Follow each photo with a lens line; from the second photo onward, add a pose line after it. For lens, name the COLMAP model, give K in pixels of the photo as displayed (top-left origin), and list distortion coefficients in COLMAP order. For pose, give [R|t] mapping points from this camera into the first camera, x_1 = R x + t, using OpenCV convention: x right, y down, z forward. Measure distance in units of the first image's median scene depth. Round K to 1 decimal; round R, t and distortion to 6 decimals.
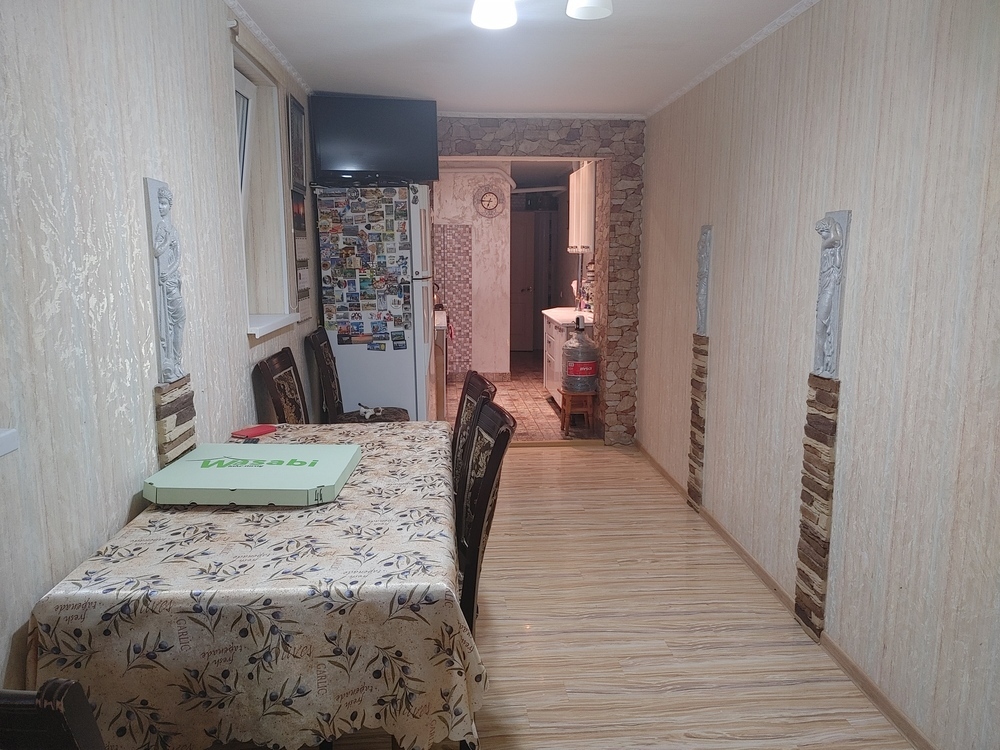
lens RADIAL K [[745.5, 0, 501.0], [0, 745.5, 376.0], [0, 0, 1]] dist [0.036571, -0.000738]
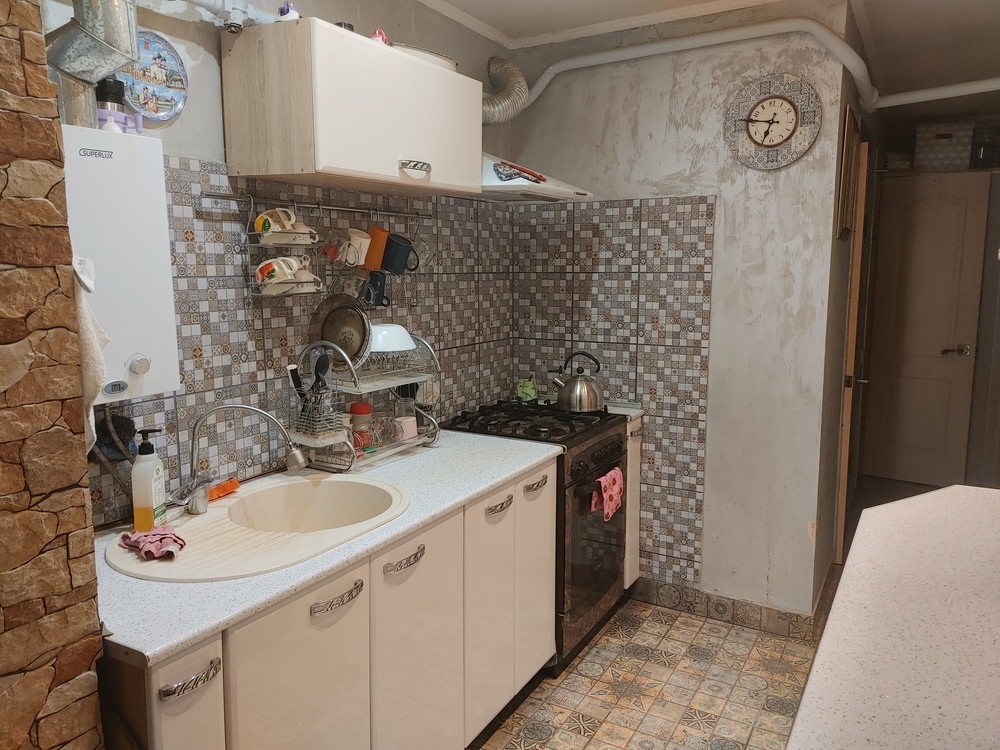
lens RADIAL K [[745.5, 0, 497.7], [0, 745.5, 372.7], [0, 0, 1]] dist [0.036571, -0.000738]
pose [[0.827890, 0.072849, -0.556140, 0.080238], [-0.085230, 0.996355, 0.003637, -0.109316], [0.554378, 0.044389, 0.831081, 0.644646]]
